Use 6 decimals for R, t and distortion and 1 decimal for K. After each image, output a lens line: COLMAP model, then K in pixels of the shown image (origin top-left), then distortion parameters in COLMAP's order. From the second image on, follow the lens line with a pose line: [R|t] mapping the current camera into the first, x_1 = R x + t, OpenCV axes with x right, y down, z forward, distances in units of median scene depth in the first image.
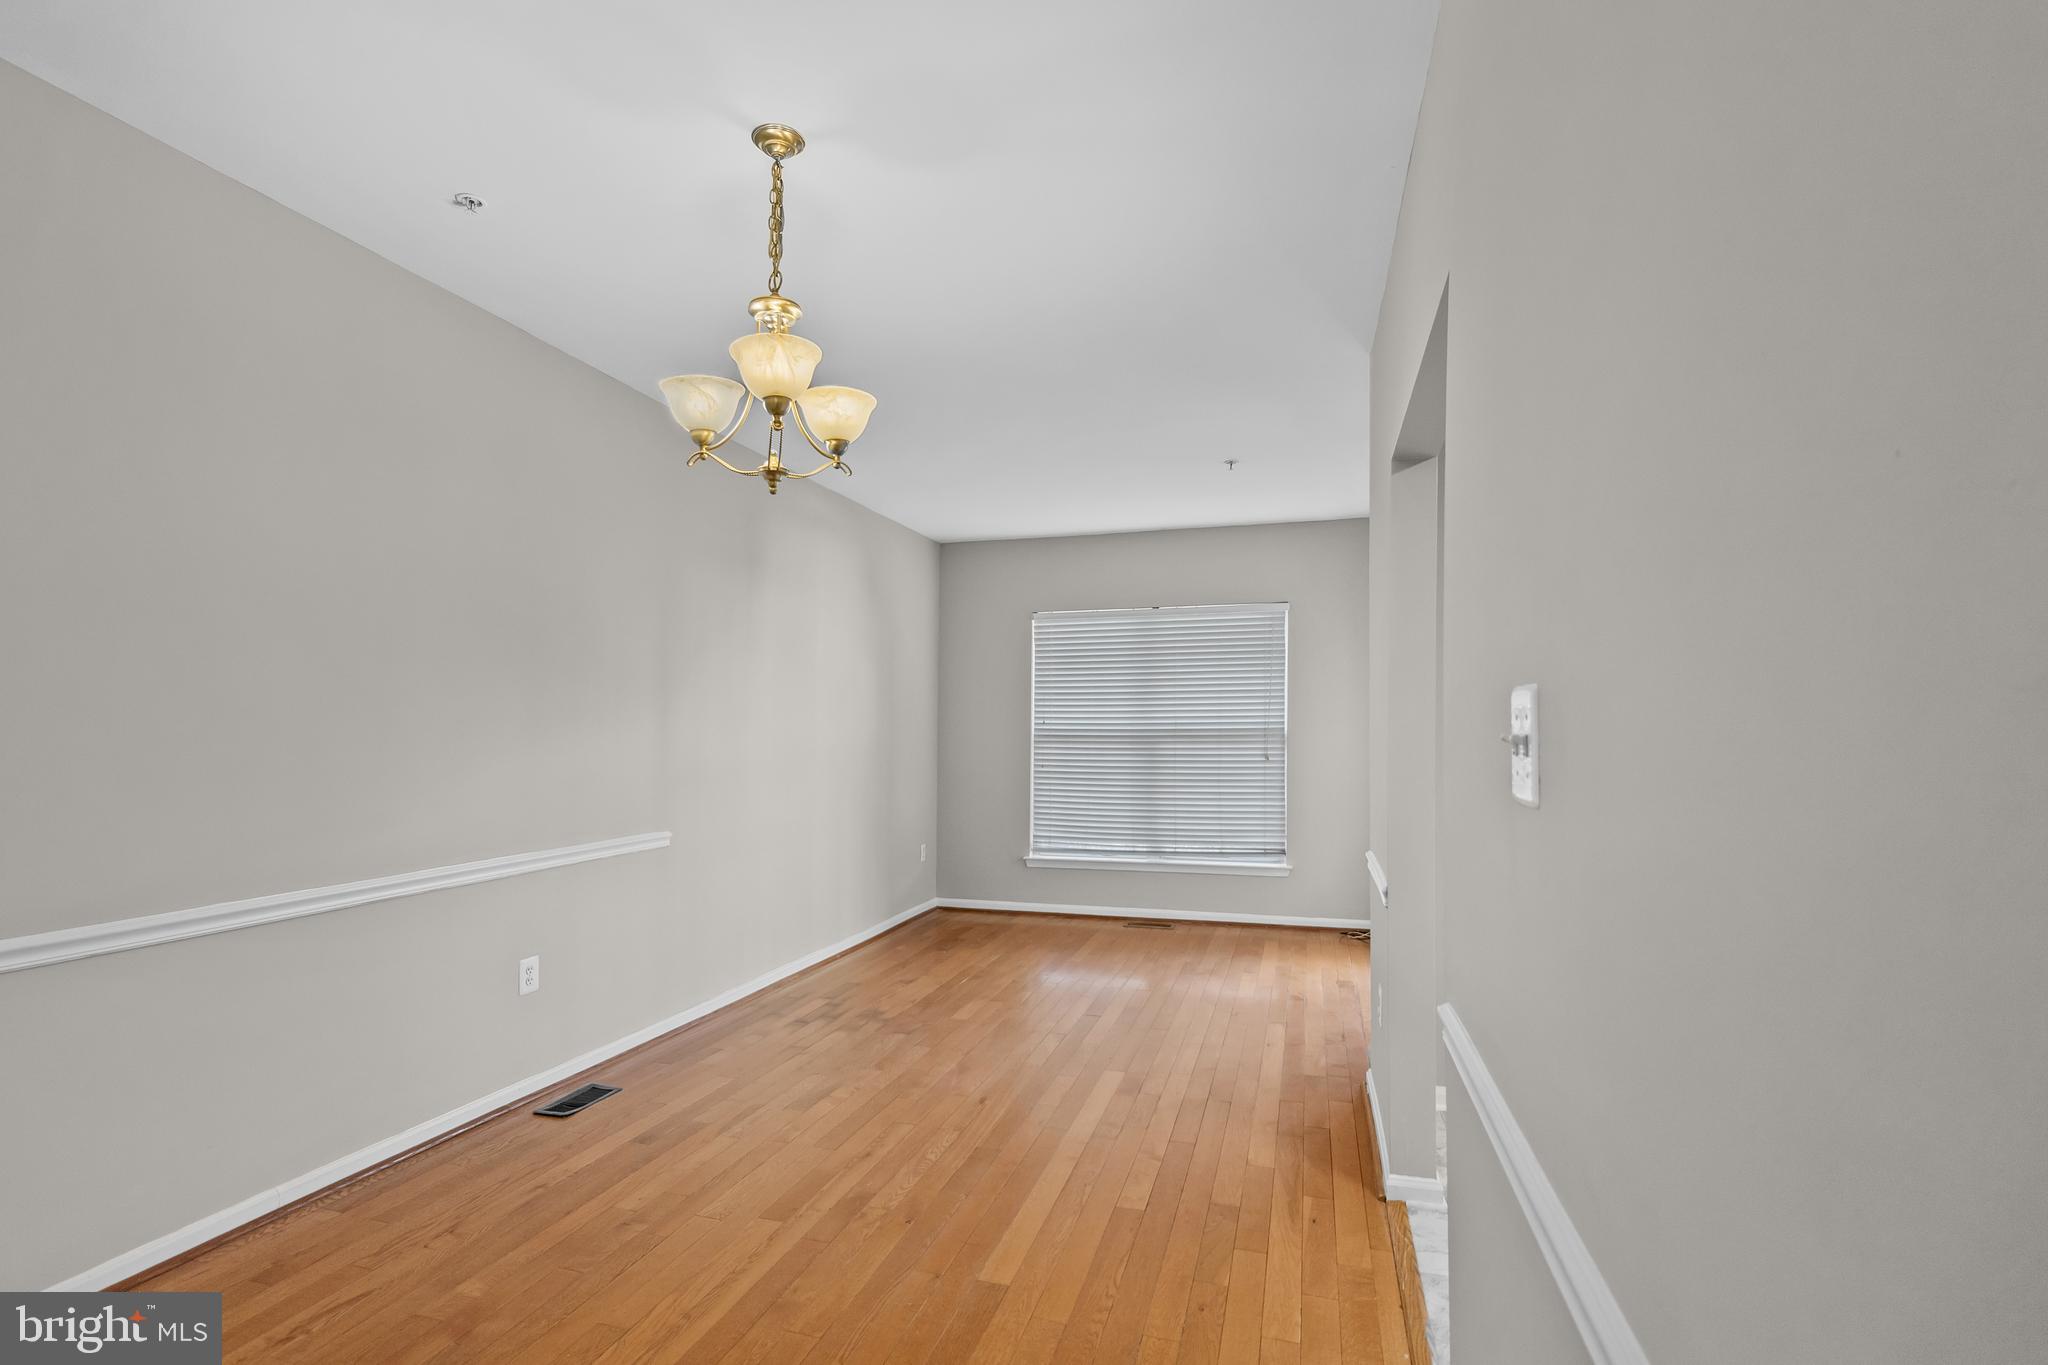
lens RADIAL K [[959.6, 0, 1025.2], [0, 959.6, 691.1], [0, 0, 1]] dist [-0.003758, 0.001538]
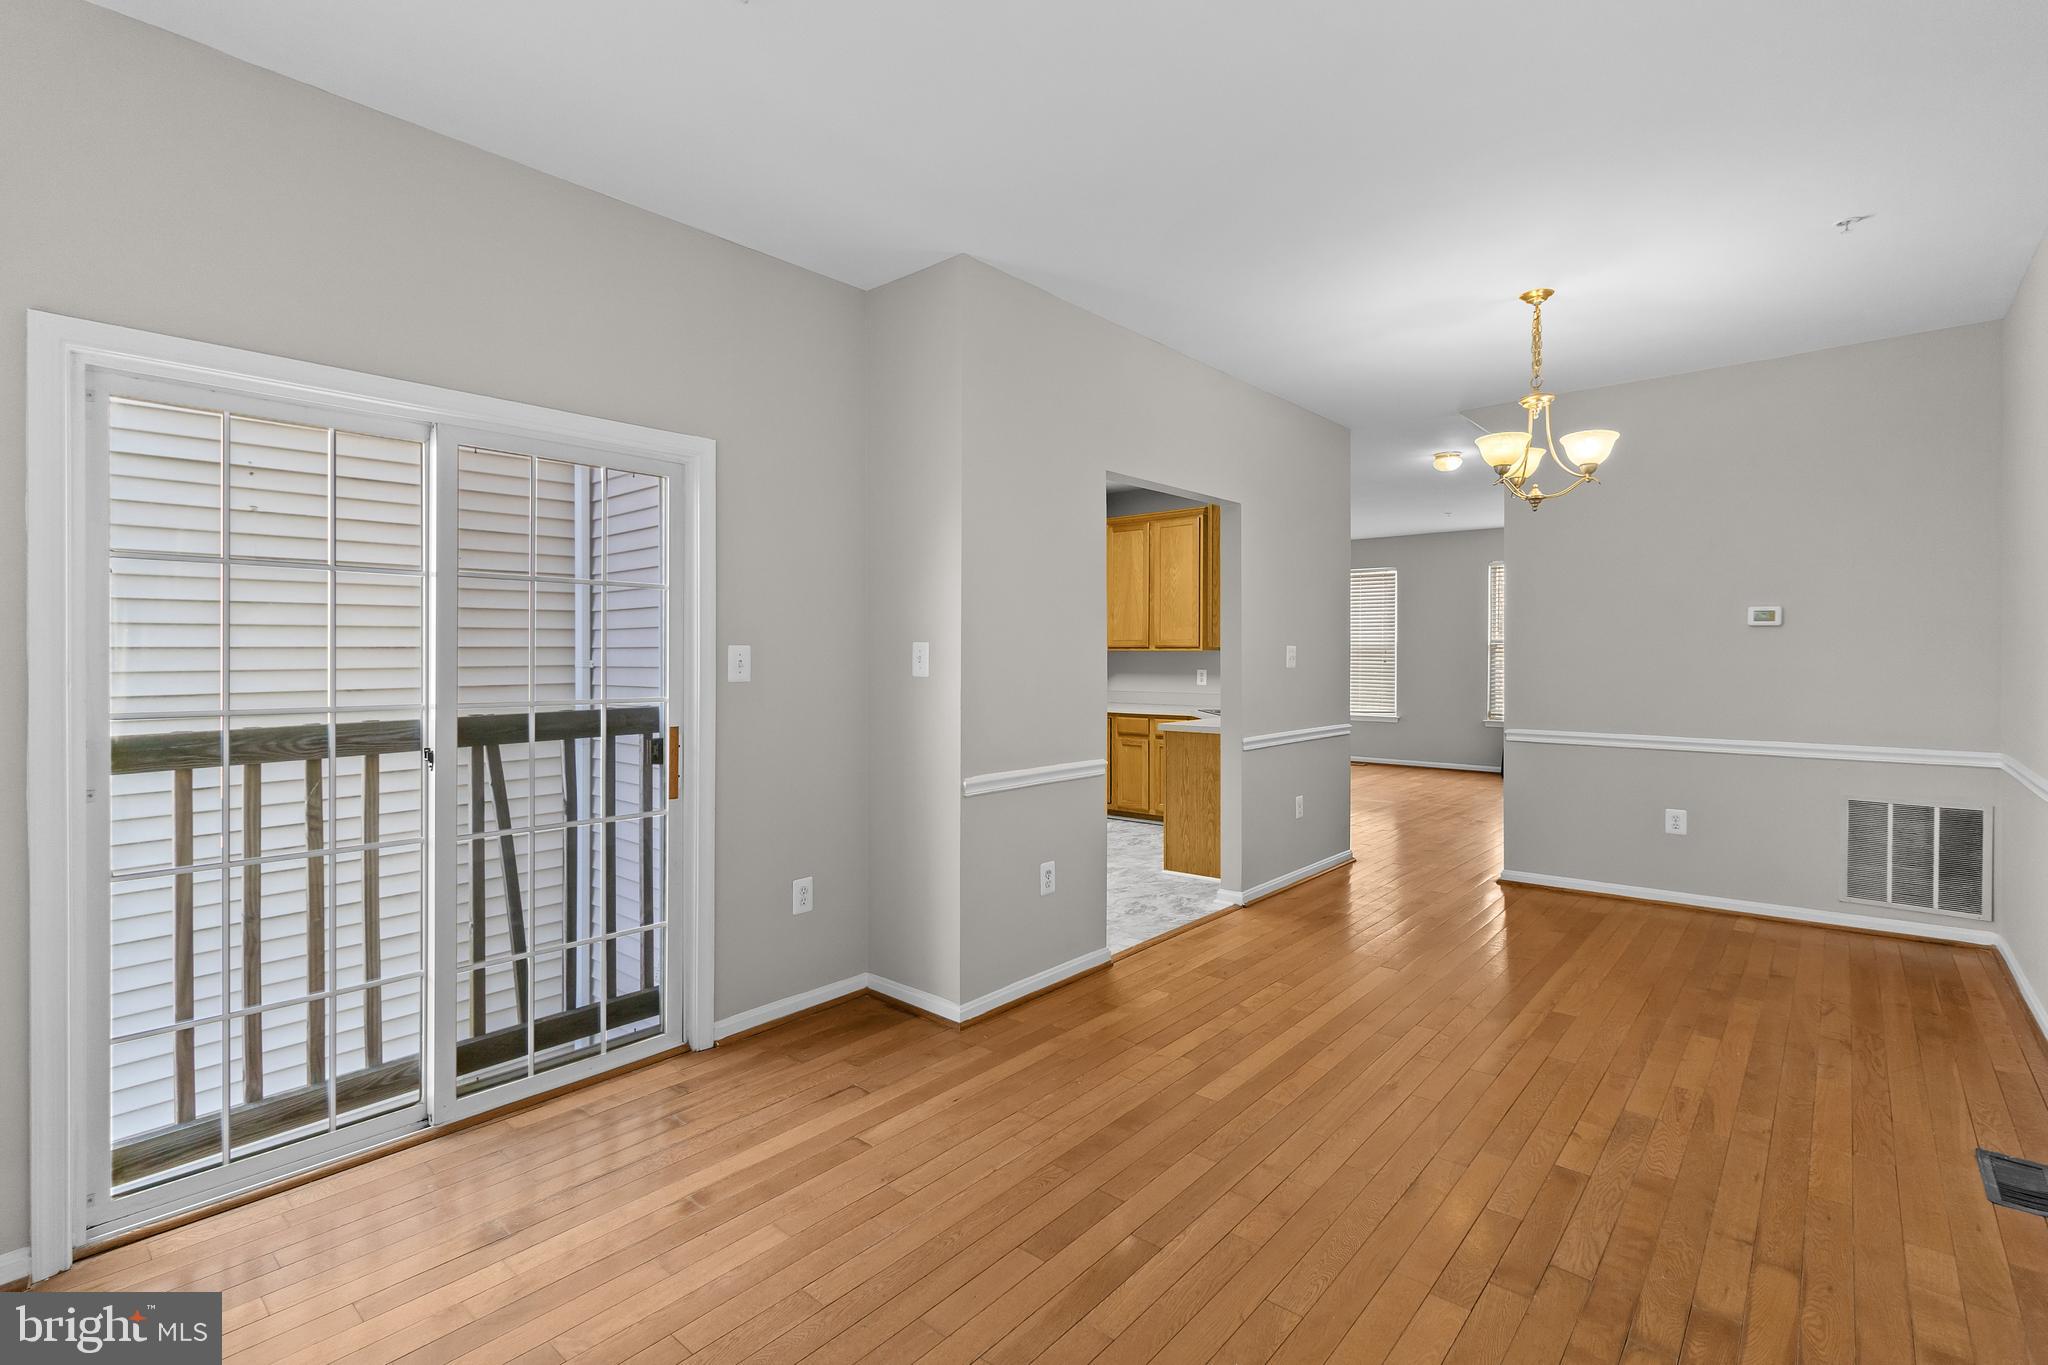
lens RADIAL K [[959.6, 0, 1033.4], [0, 959.6, 663.9], [0, 0, 1]] dist [-0.003758, 0.001538]
pose [[-0.916080, -0.000017, 0.400996, -0.122244], [-0.012750, 0.999496, -0.029086, 0.107748], [-0.400793, -0.031758, -0.915618, 2.524341]]
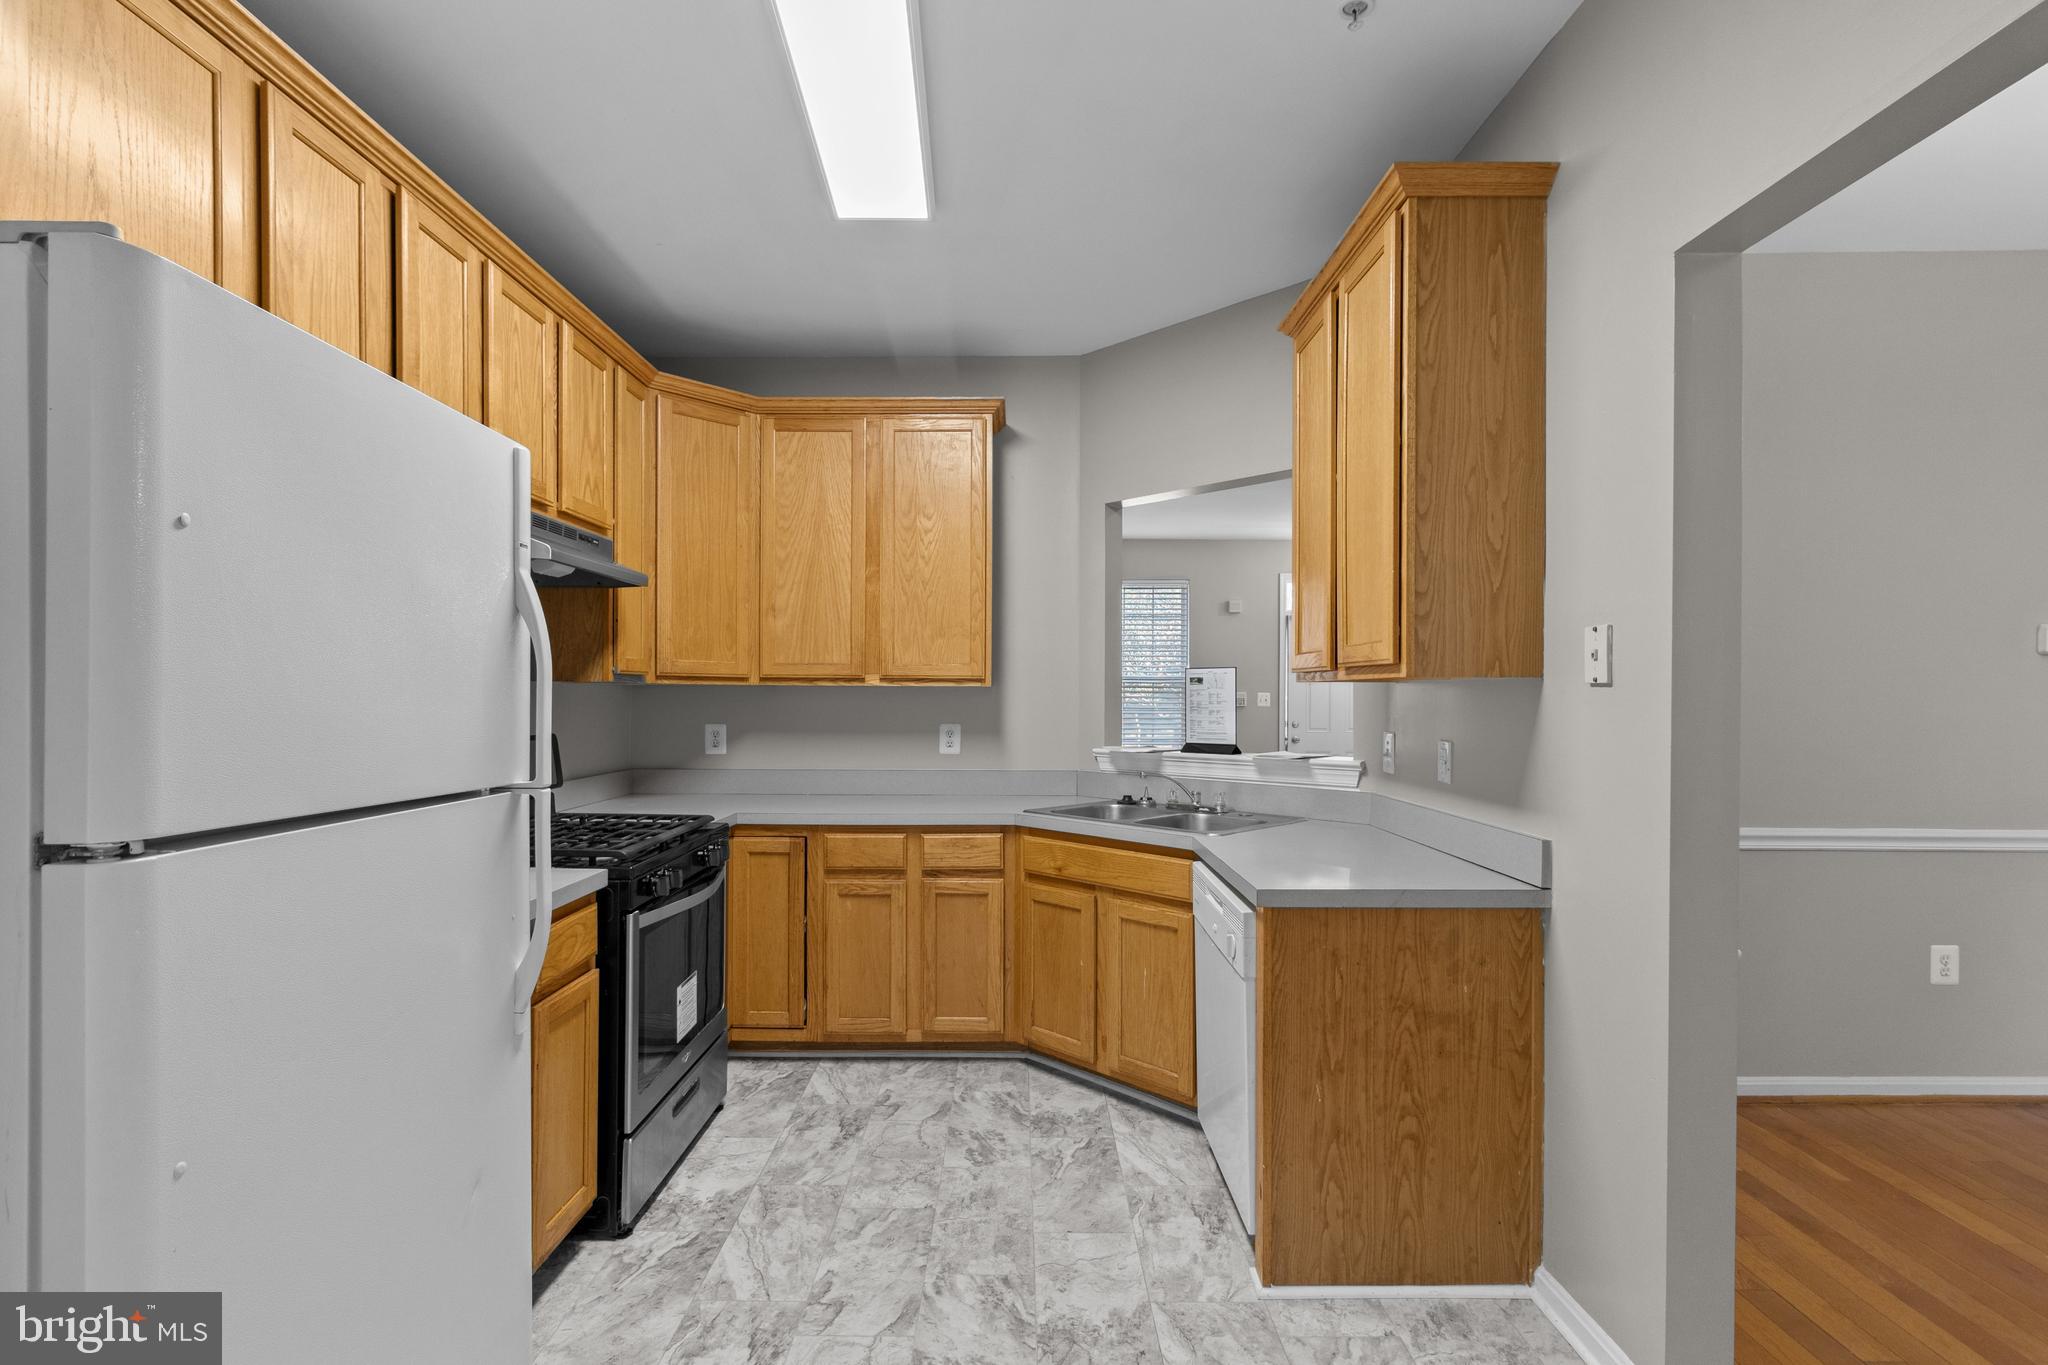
lens RADIAL K [[959.6, 0, 1015.1], [0, 959.6, 694.6], [0, 0, 1]] dist [-0.003758, 0.001538]
pose [[-0.960912, 0.000208, -0.276852, 0.906133], [0.011501, 0.999167, -0.039164, 0.047198], [0.276613, -0.040818, -0.960114, 1.104401]]
